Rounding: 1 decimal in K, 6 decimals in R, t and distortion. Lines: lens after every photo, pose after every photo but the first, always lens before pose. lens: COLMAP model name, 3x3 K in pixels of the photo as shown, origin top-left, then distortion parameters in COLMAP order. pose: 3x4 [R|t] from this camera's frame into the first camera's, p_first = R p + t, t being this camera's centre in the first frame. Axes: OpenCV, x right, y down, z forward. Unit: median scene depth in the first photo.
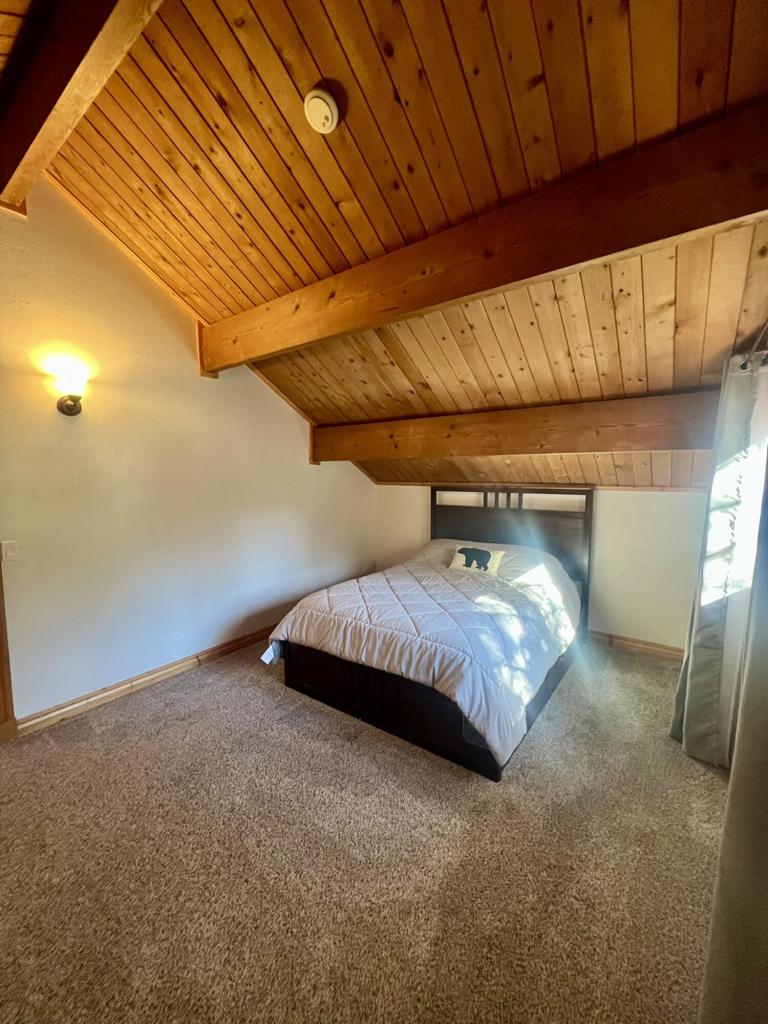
lens RADIAL K [[409.3, 0, 384.0], [0, 409.3, 512.0], [0, 0, 1]] dist [0.000208, 0.000041]
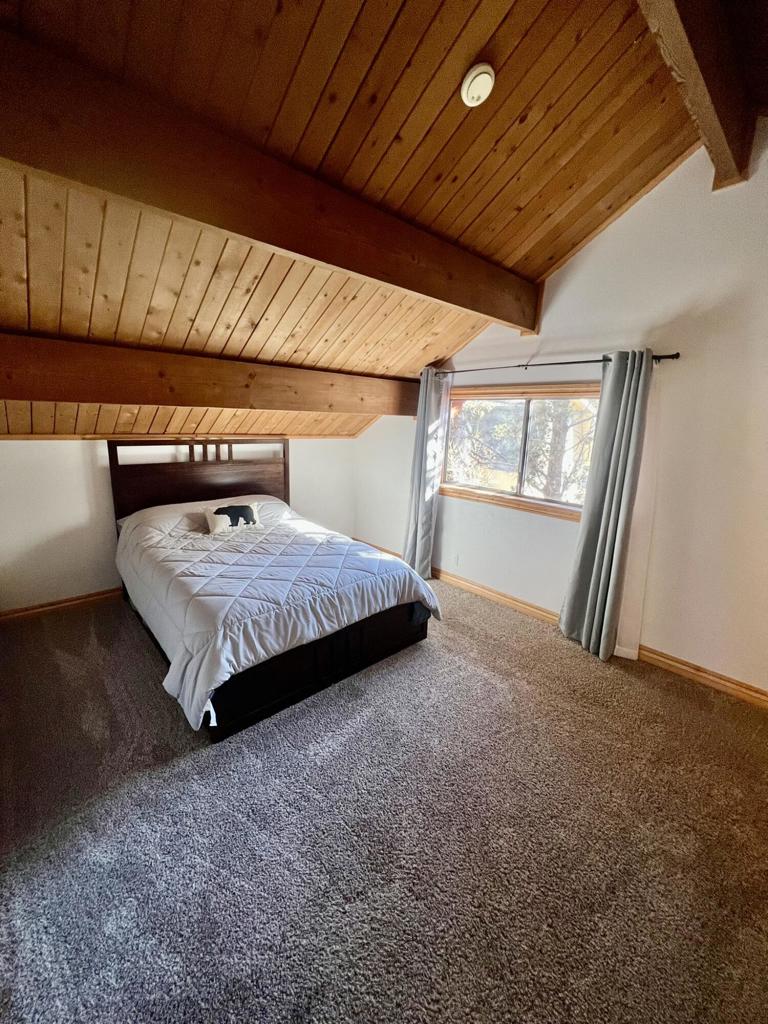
lens RADIAL K [[408.0, 0, 383.8], [0, 408.0, 510.0], [0, 0, 1]] dist [-0.002609, 0.000042]
pose [[0.188293, -0.207214, 0.960004, -0.642651], [0.061869, 0.978050, 0.198975, -0.070200], [-0.980162, 0.021929, 0.196980, 0.483224]]
